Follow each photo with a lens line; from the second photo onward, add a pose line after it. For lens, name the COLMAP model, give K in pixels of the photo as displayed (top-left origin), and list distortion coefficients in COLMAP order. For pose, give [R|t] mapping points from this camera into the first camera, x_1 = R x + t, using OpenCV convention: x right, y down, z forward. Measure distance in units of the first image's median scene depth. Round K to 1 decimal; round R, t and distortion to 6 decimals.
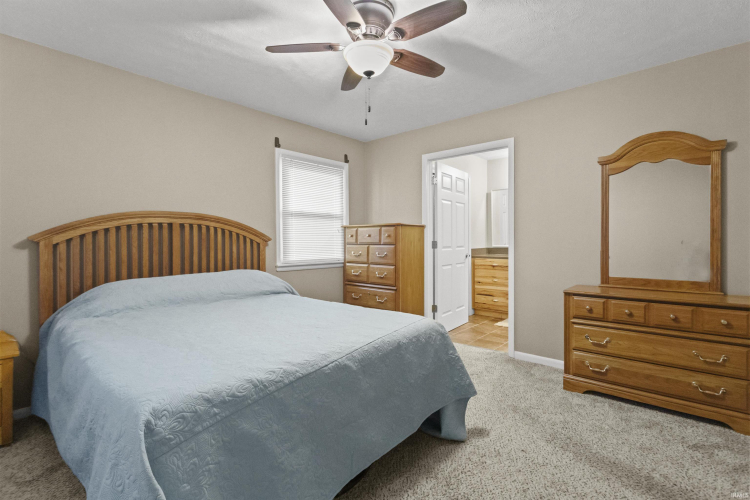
lens RADIAL K [[350.7, 0, 372.4], [0, 350.7, 245.7], [0, 0, 1]] dist [0.000707, 0.000781]
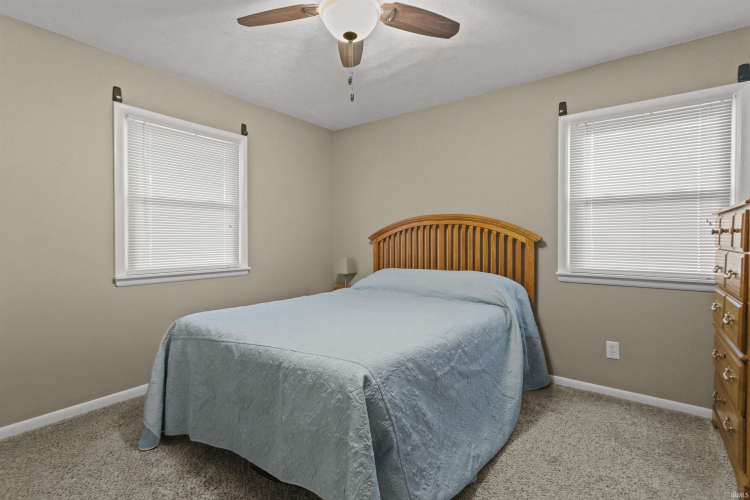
lens RADIAL K [[350.7, 0, 378.3], [0, 350.7, 248.7], [0, 0, 1]] dist [0.000707, 0.000781]
pose [[0.099324, 0.037146, -0.994362, 0.542699], [-0.011499, 0.999279, 0.036181, -0.022624], [0.994989, 0.007841, 0.099680, 0.656594]]
